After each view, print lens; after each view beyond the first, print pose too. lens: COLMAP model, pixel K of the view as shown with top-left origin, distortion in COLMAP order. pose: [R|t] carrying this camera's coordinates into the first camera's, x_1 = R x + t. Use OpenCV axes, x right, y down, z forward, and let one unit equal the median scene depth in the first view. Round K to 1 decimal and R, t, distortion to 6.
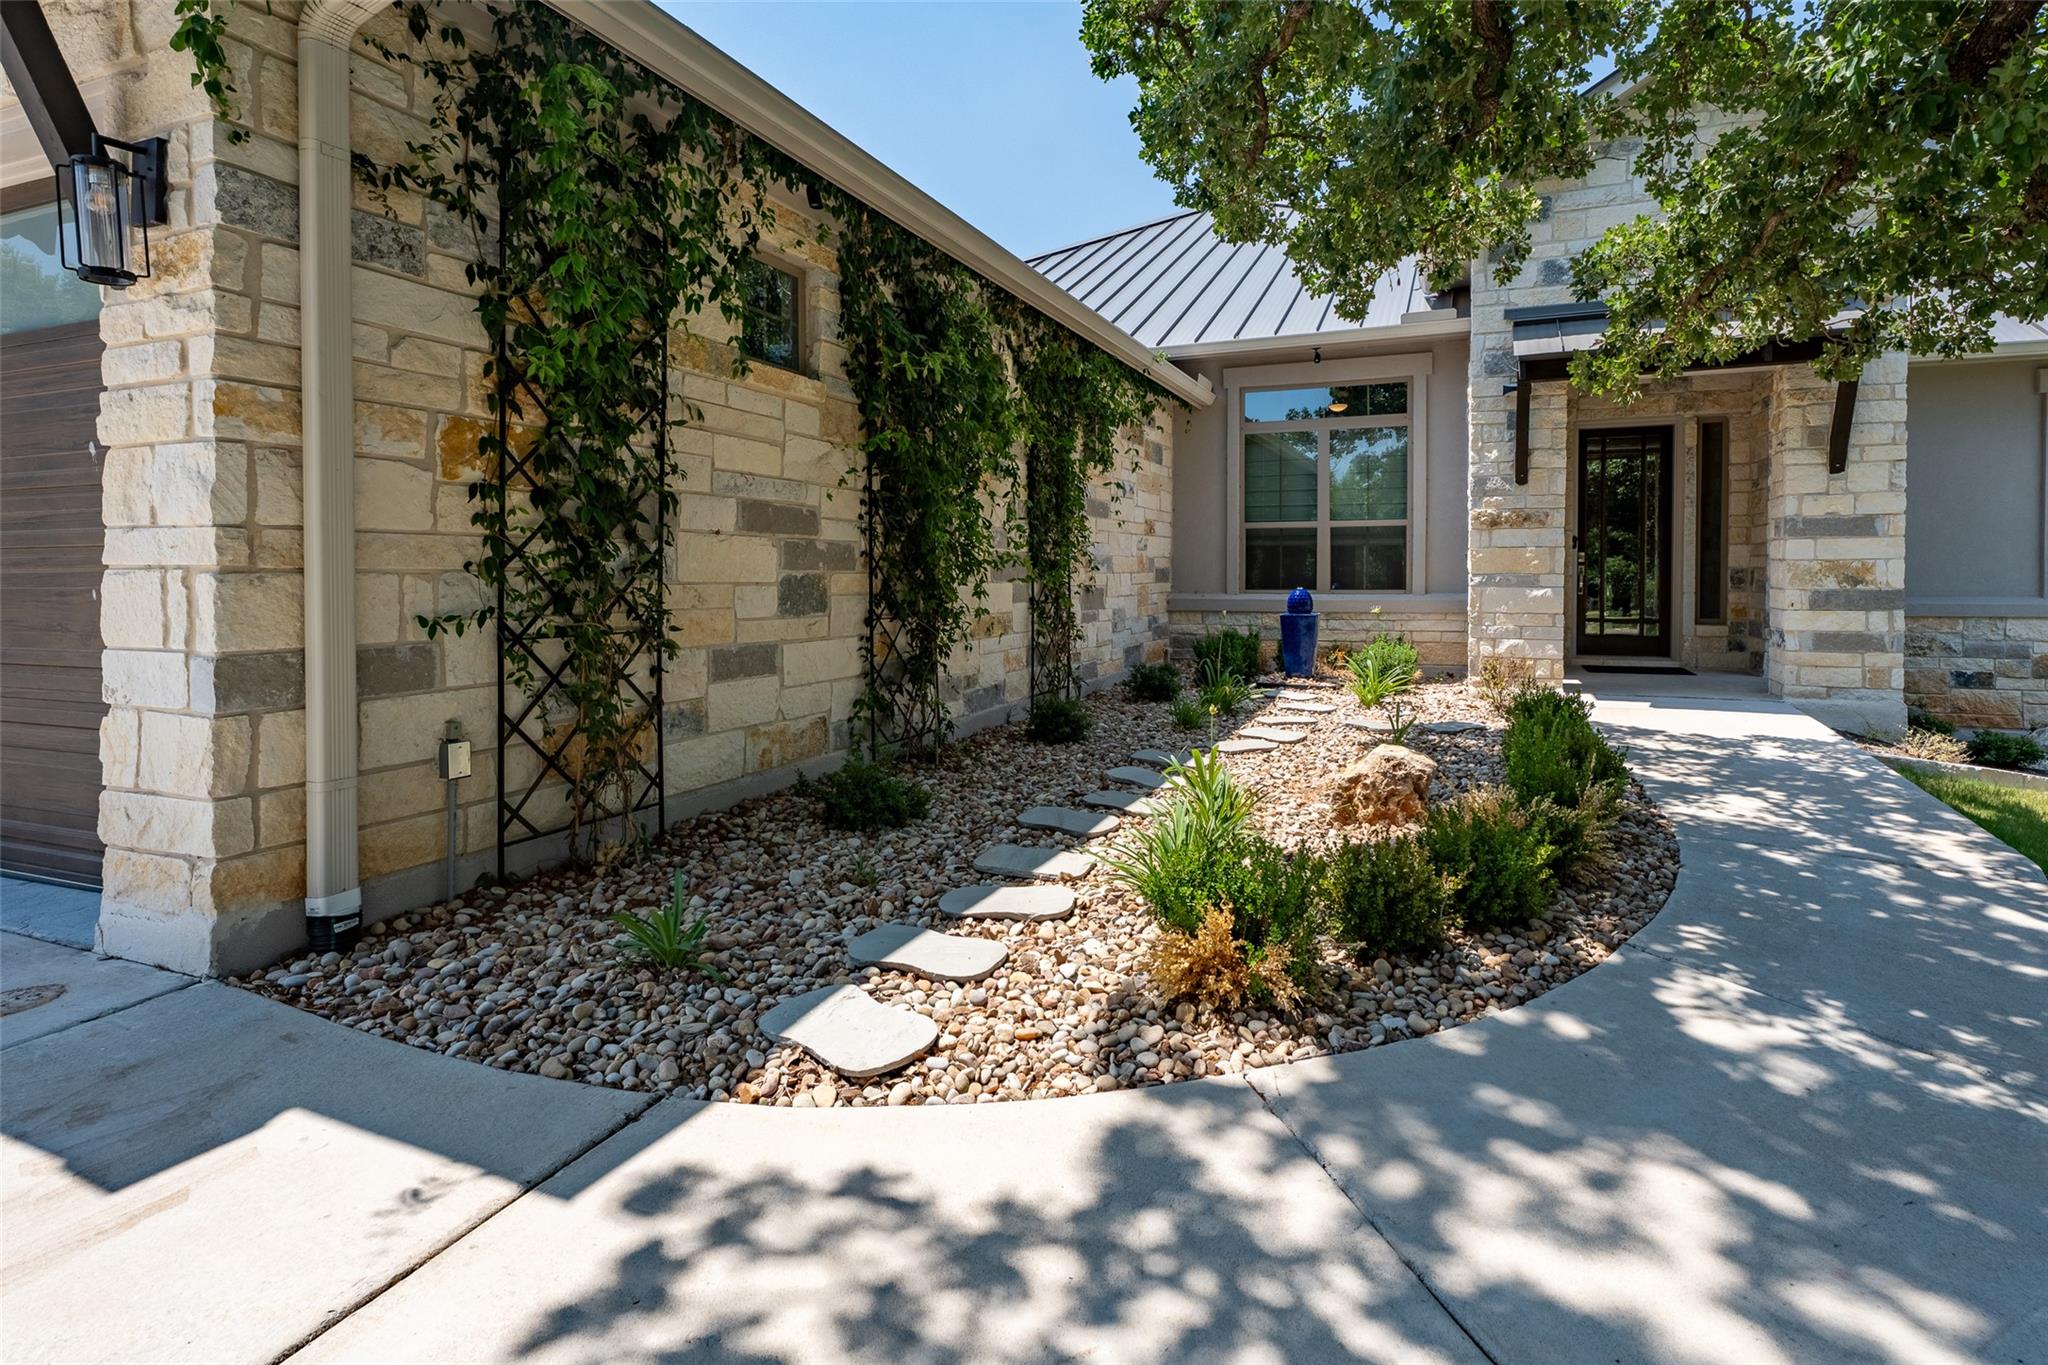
lens RADIAL K [[1034.8, 0, 1025.6], [0, 1034.8, 597.8], [0, 0, 1]] dist [0.000133, 0.000047]
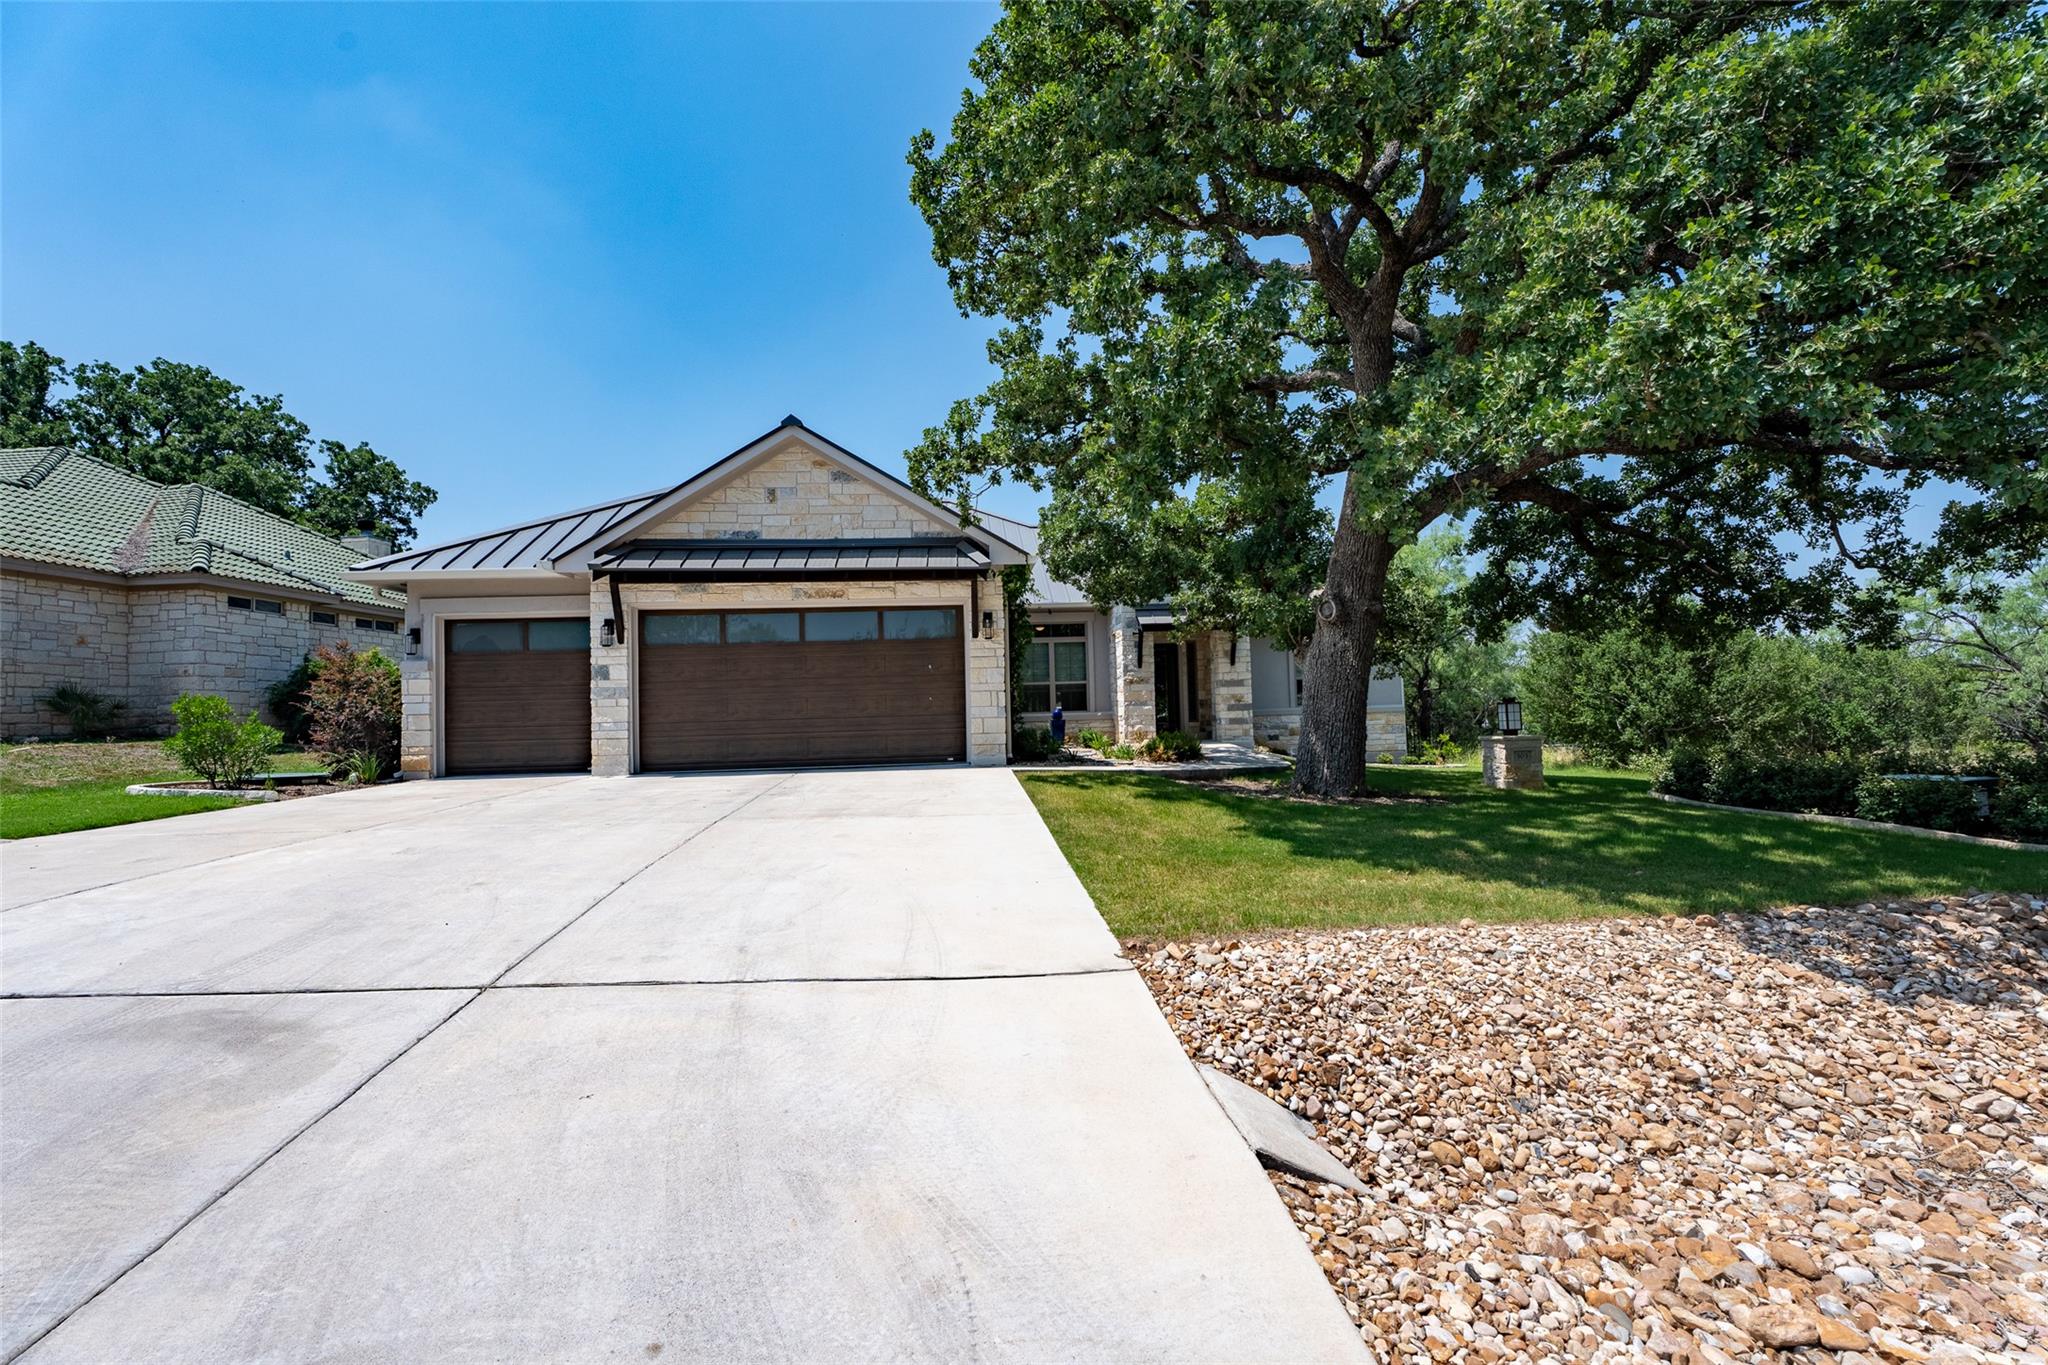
lens RADIAL K [[971.2, 0, 1046.5], [0, 971.2, 690.2], [0, 0, 1]] dist [0.000242, 0.006553]
pose [[0.882430, -0.006767, 0.470395, -0.943031], [0.037162, 0.997775, -0.055361, 0.080690], [-0.468974, 0.066333, 0.880718, -1.133077]]
